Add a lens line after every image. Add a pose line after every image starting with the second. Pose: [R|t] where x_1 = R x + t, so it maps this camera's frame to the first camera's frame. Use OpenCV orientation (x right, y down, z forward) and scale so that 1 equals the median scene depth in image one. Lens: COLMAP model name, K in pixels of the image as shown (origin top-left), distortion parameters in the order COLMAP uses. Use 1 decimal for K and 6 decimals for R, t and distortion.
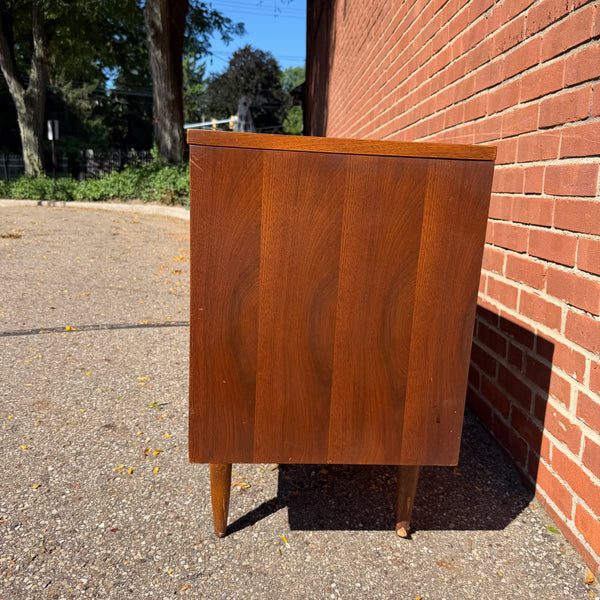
lens RADIAL K [[584.3, 0, 306.3], [0, 584.3, 295.7], [0, 0, 1]] dist [-0.007041, 0.000000]
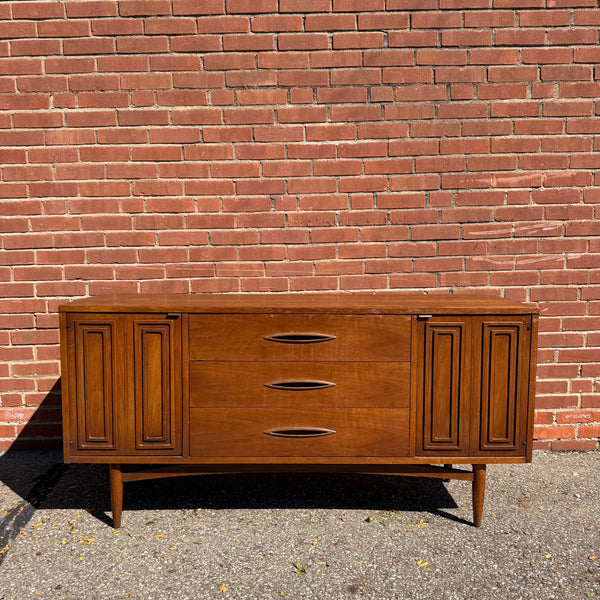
lens RADIAL K [[584.3, 0, 288.0], [0, 584.3, 289.5], [0, 0, 1]] dist [-0.007041, 0.000000]
pose [[0.031930, -0.135203, 0.990303, -1.421778], [0.218673, 0.967749, 0.125073, -0.485737], [-0.975276, 0.212559, 0.060465, 1.032657]]
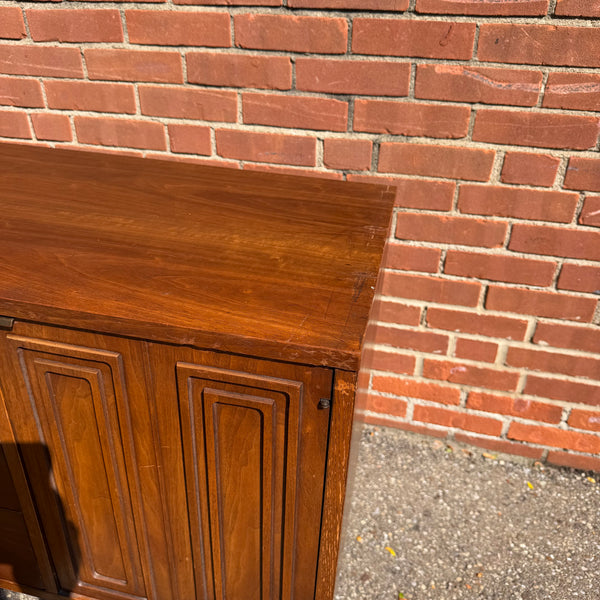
lens RADIAL K [[584.3, 0, 305.8], [0, 584.3, 297.3], [0, 0, 1]] dist [-0.007041, 0.000000]
pose [[0.284290, -0.526513, 0.801226, -0.388737], [0.185778, 0.850122, 0.492726, -0.372722], [-0.940567, 0.008773, 0.339495, 0.481840]]
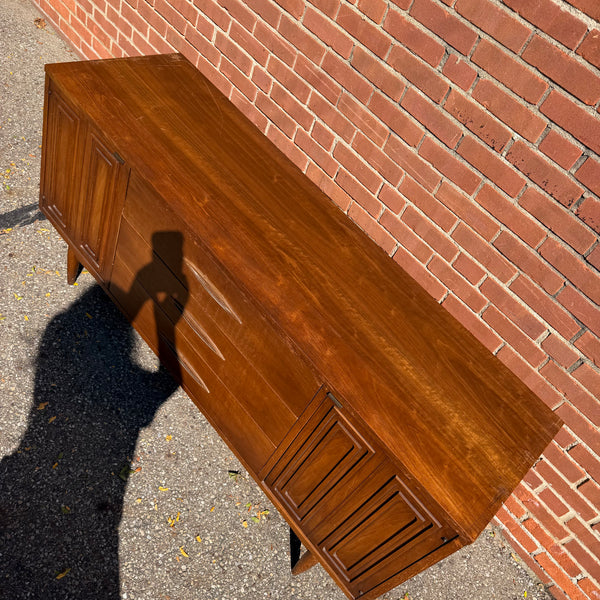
lens RADIAL K [[584.3, 0, 287.6], [0, 584.3, 305.6], [0, 0, 1]] dist [-0.007041, 0.000000]
pose [[0.747030, -0.343625, 0.569095, -0.615192], [-0.153007, 0.744197, 0.650199, -0.839427], [-0.646943, -0.572794, 0.503361, 0.522782]]
